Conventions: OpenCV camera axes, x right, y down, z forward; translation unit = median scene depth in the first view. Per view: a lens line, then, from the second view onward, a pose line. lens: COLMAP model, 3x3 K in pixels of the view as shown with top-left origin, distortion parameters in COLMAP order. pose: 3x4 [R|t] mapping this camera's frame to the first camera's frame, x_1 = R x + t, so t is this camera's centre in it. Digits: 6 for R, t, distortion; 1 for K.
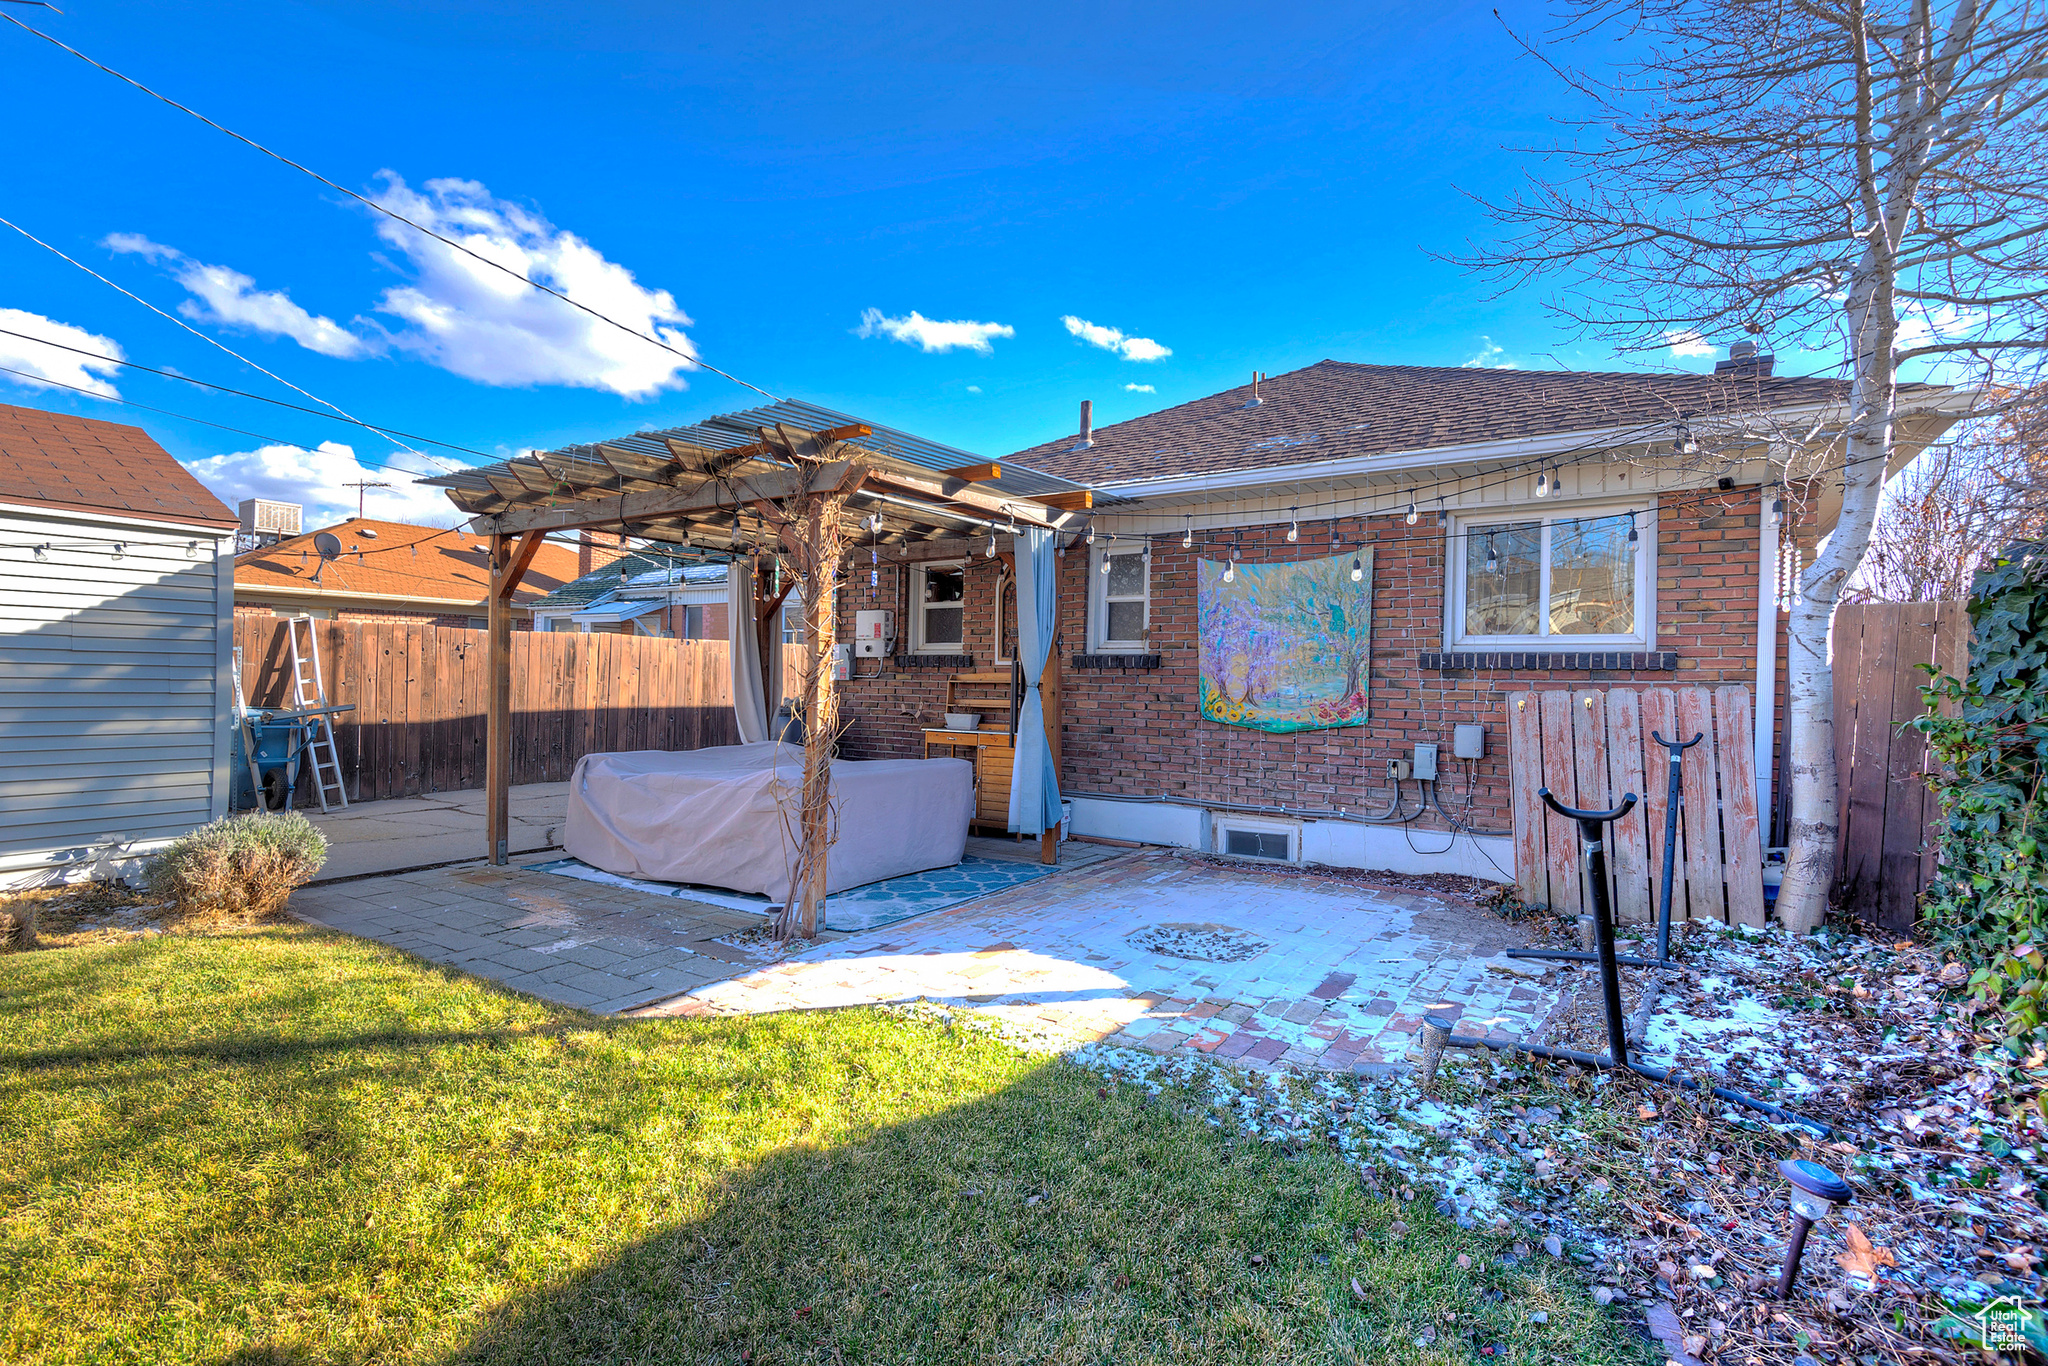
lens RADIAL K [[938.3, 0, 1007.2], [0, 938.3, 677.7], [0, 0, 1]] dist [0.022265, -0.013104]
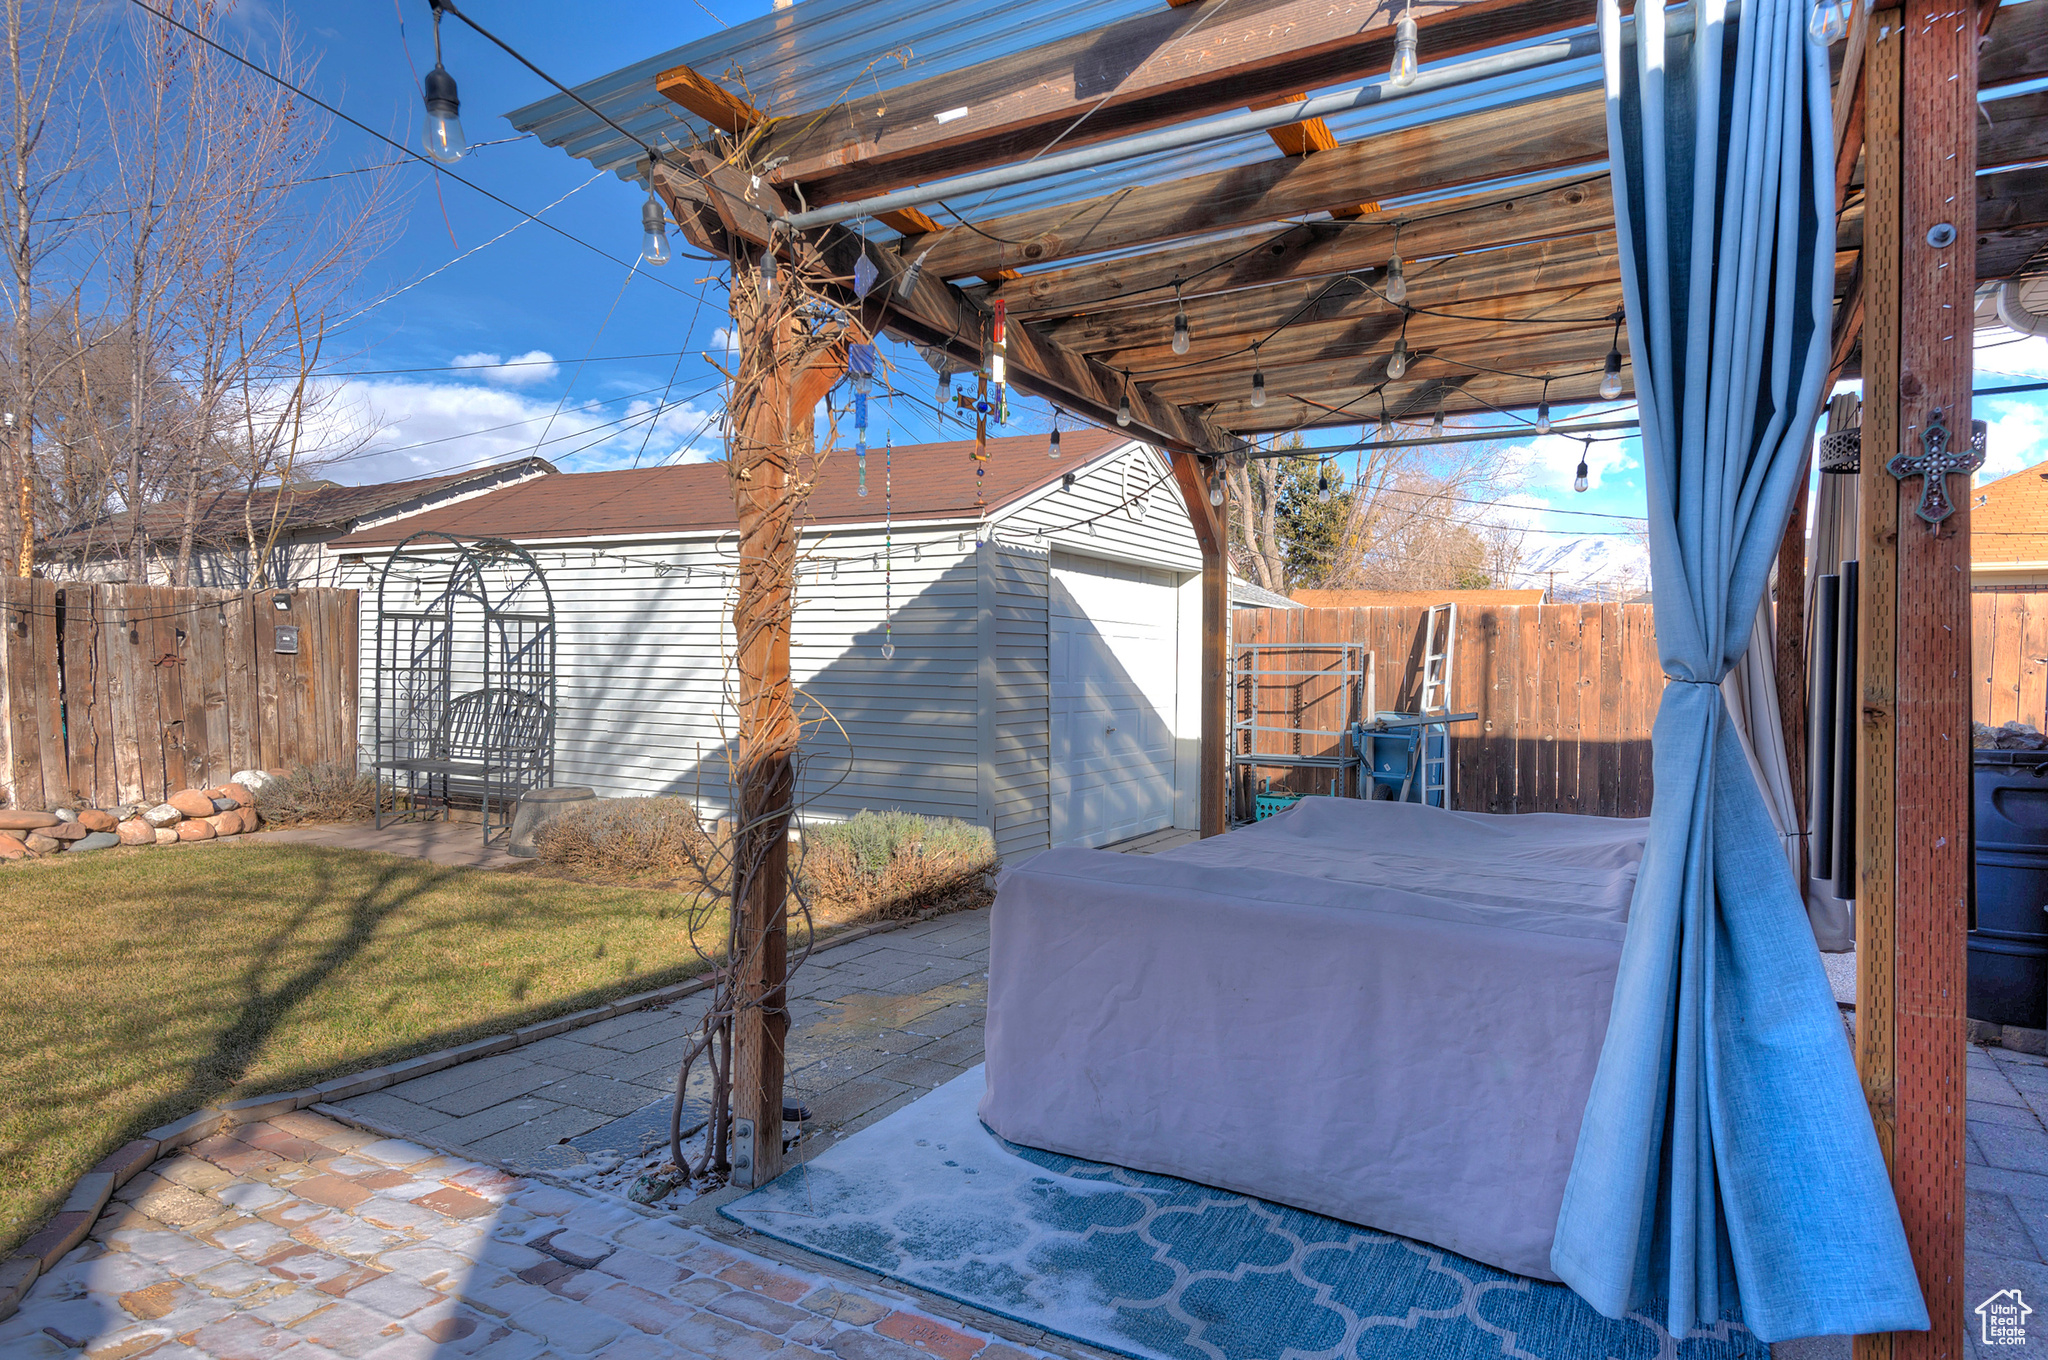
lens RADIAL K [[1157.3, 0, 1092.0], [0, 1157.3, 703.2], [0, 0, 1]] dist [0.031536, -0.013947]
pose [[0.111877, 0.018469, -0.993550, 0.404521], [-0.008130, 0.999811, 0.017670, 0.012025], [0.993689, 0.006100, 0.112006, 1.100791]]
